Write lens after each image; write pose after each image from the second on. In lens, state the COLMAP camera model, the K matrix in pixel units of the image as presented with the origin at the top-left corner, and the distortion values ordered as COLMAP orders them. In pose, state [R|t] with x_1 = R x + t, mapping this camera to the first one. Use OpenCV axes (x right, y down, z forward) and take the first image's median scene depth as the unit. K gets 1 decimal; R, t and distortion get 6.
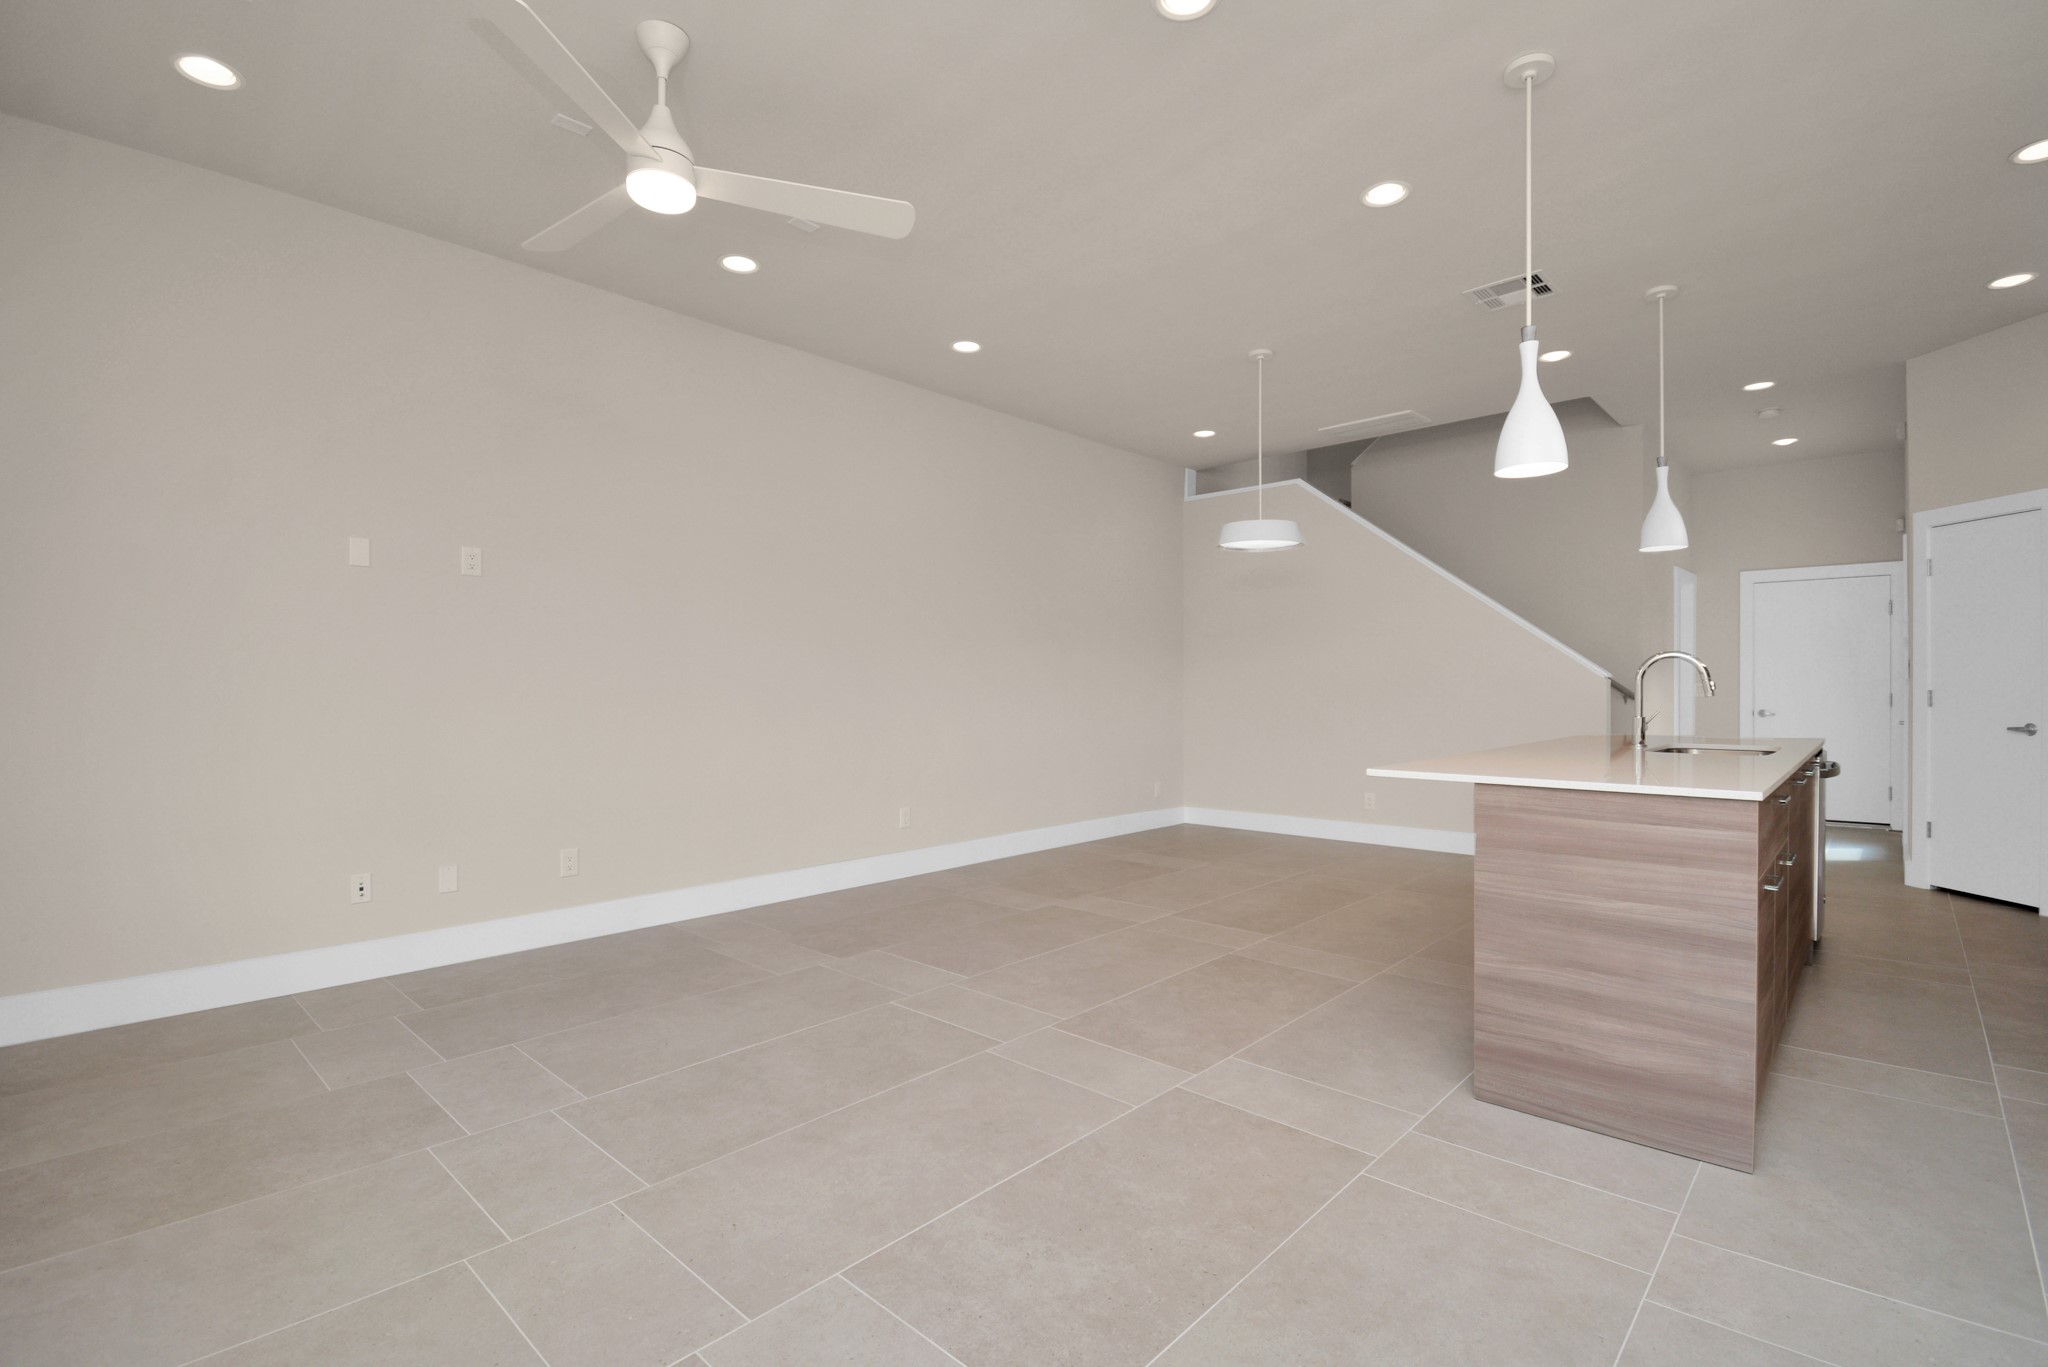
lens RADIAL K [[962.6, 0, 1011.5], [0, 962.6, 688.6], [0, 0, 1]] dist [-0.001425, -0.000306]
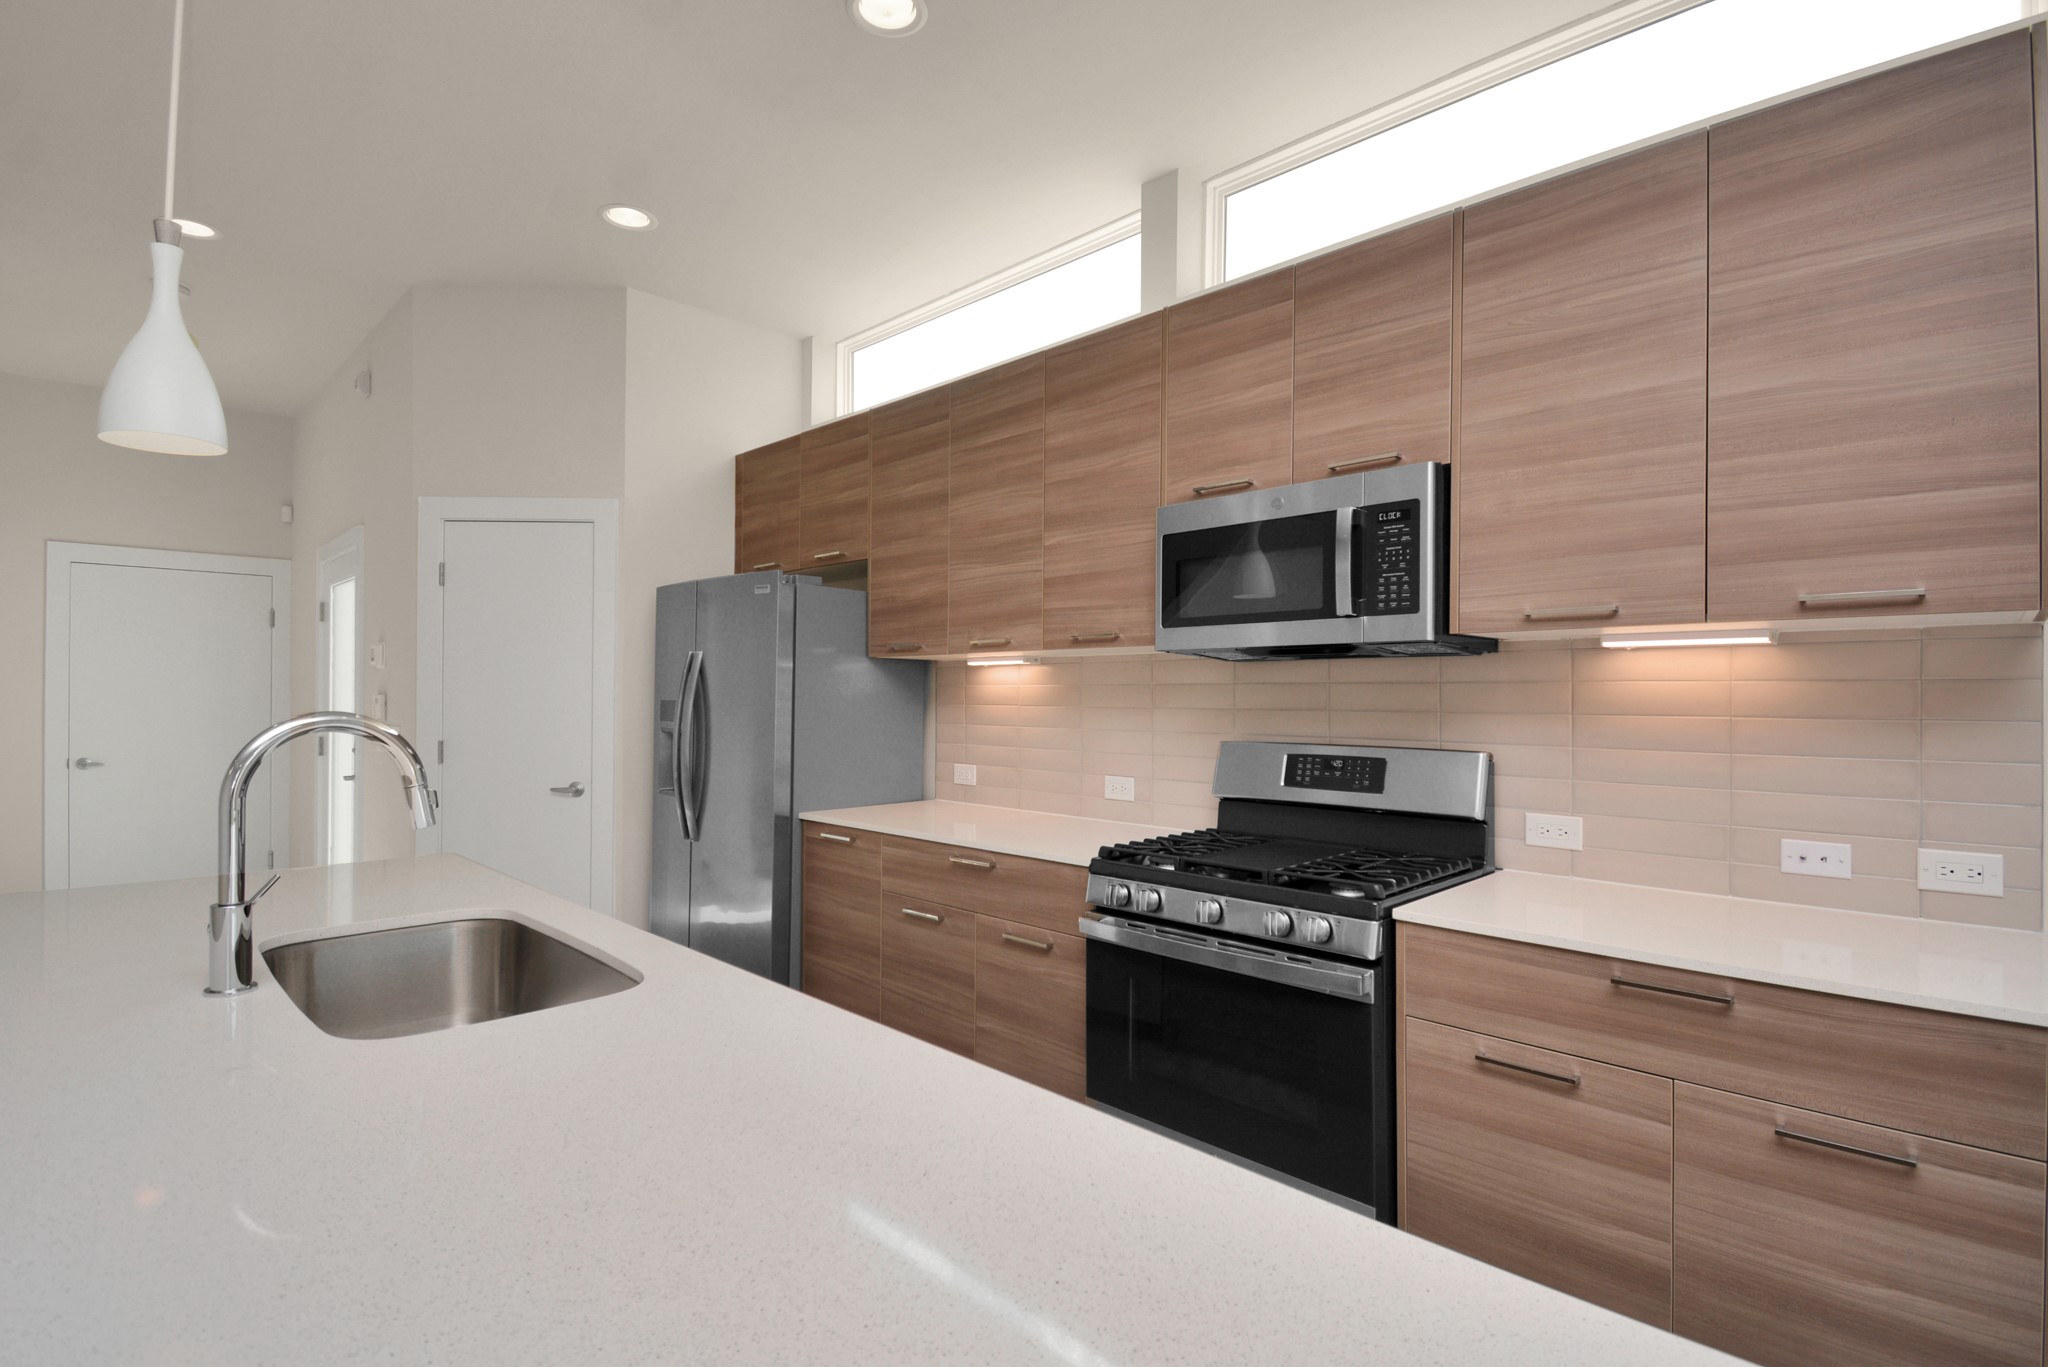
lens RADIAL K [[962.6, 0, 1011.5], [0, 962.6, 688.6], [0, 0, 1]] dist [-0.001425, -0.000306]
pose [[0.040114, 0.012875, 0.999112, 0.168624], [-0.003989, 0.999911, -0.012725, -0.020897], [-0.999187, -0.003475, 0.040162, 0.376303]]
